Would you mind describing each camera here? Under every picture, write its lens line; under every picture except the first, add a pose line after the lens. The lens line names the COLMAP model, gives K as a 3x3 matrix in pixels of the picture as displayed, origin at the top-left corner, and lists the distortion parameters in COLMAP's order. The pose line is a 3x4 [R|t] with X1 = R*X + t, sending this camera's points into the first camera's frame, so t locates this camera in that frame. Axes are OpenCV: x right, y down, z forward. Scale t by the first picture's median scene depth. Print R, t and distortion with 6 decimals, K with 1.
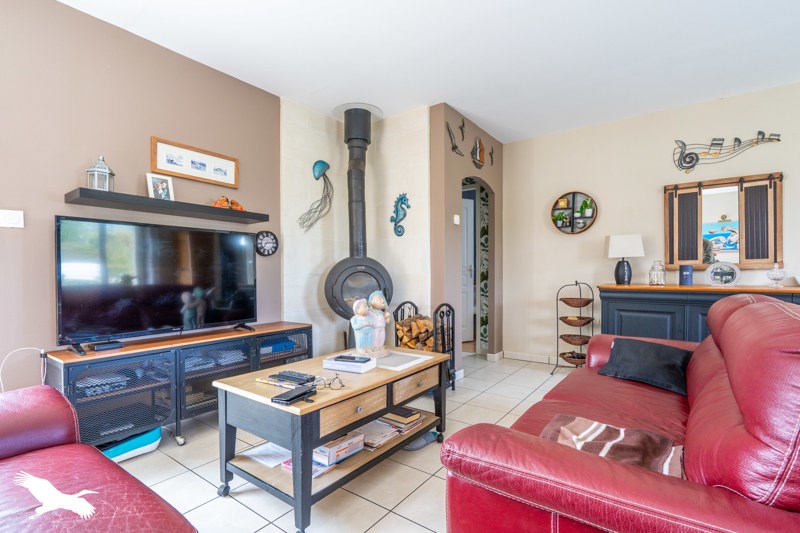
lens RADIAL K [[366.9, 0, 412.3], [0, 366.9, 276.6], [0, 0, 1]] dist [0.001753, 0.000350]
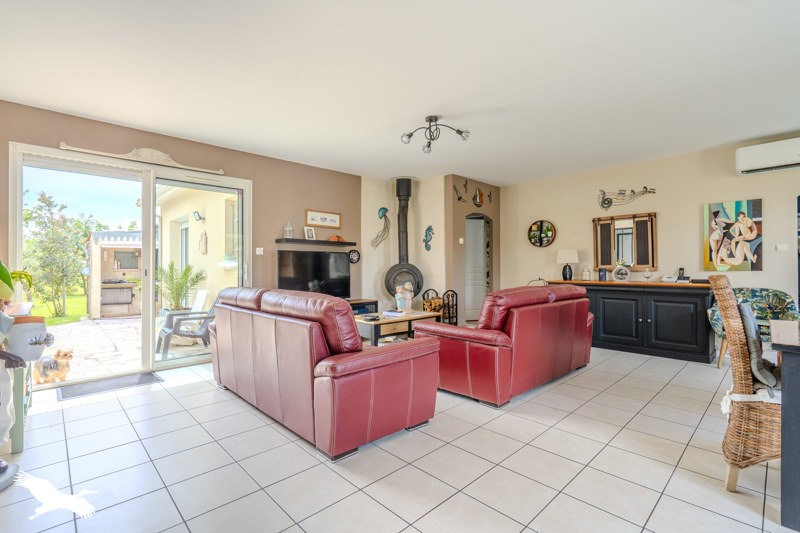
lens RADIAL K [[366.9, 0, 412.3], [0, 366.9, 276.6], [0, 0, 1]] dist [0.001753, 0.000350]
pose [[0.985324, 0.005373, -0.170608, 0.193249], [-0.003309, 0.999918, 0.012382, -0.012103], [0.170661, -0.011636, 0.985261, -0.718709]]
